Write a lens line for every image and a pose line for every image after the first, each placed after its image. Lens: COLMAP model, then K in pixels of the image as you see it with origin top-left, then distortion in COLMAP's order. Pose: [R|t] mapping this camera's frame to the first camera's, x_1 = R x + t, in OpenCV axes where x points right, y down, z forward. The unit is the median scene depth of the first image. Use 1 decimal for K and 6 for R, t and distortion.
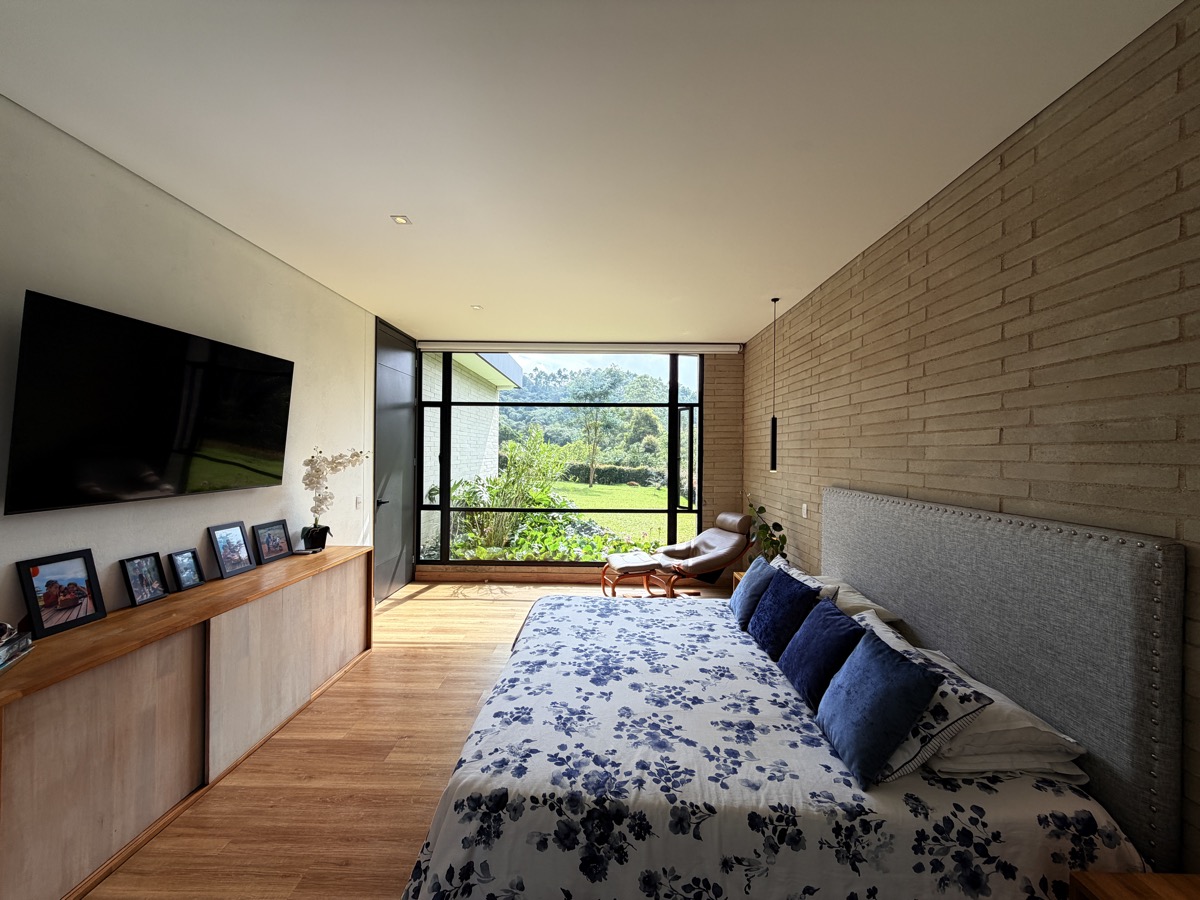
lens RADIAL K [[480.2, 0, 600.0], [0, 480.2, 450.0], [0, 0, 1]] dist [-0.001095, -0.000116]
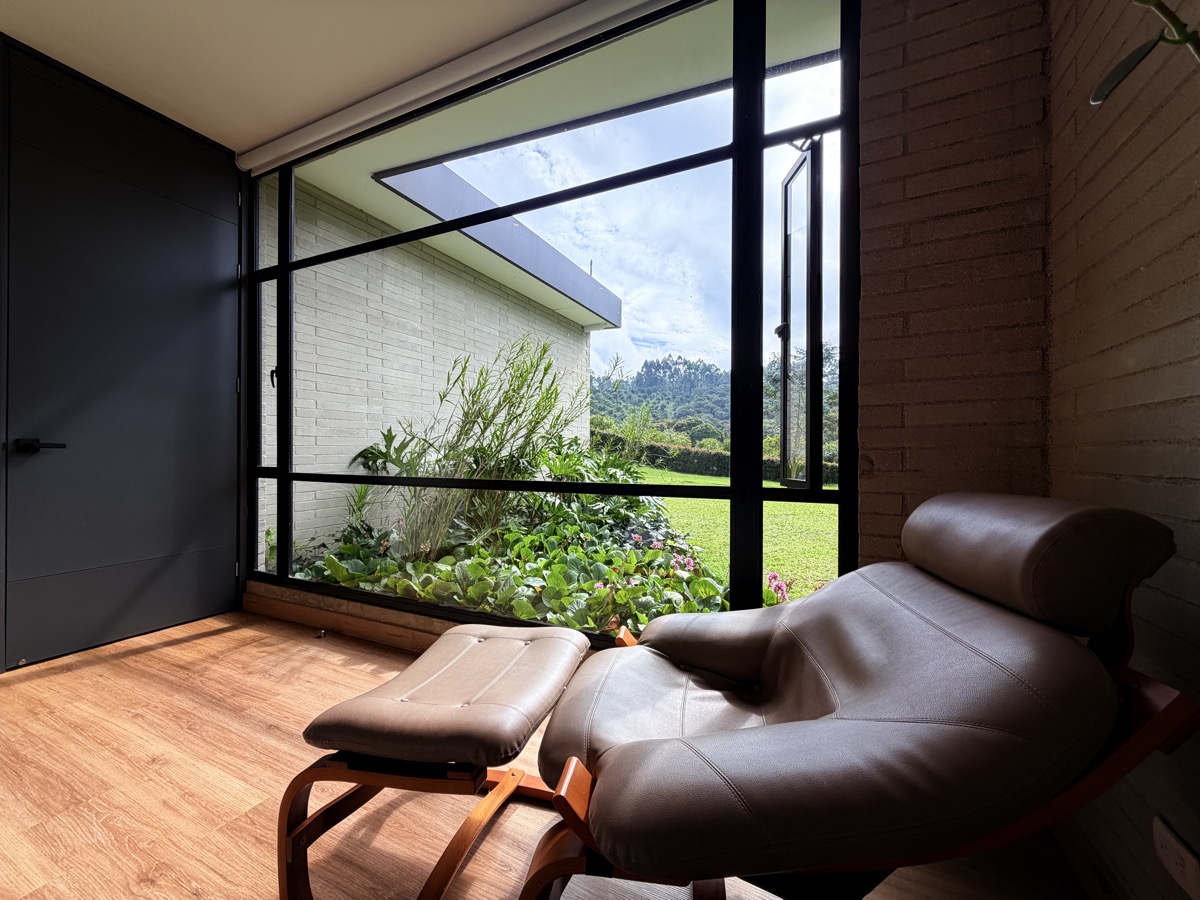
lens RADIAL K [[480.2, 0, 600.0], [0, 480.2, 450.0], [0, 0, 1]] dist [-0.001095, -0.000116]
pose [[0.903899, -0.010167, -0.427625, 0.196331], [0.007023, 0.999935, -0.008928, 0.102370], [0.427688, 0.005067, 0.903912, 0.685988]]
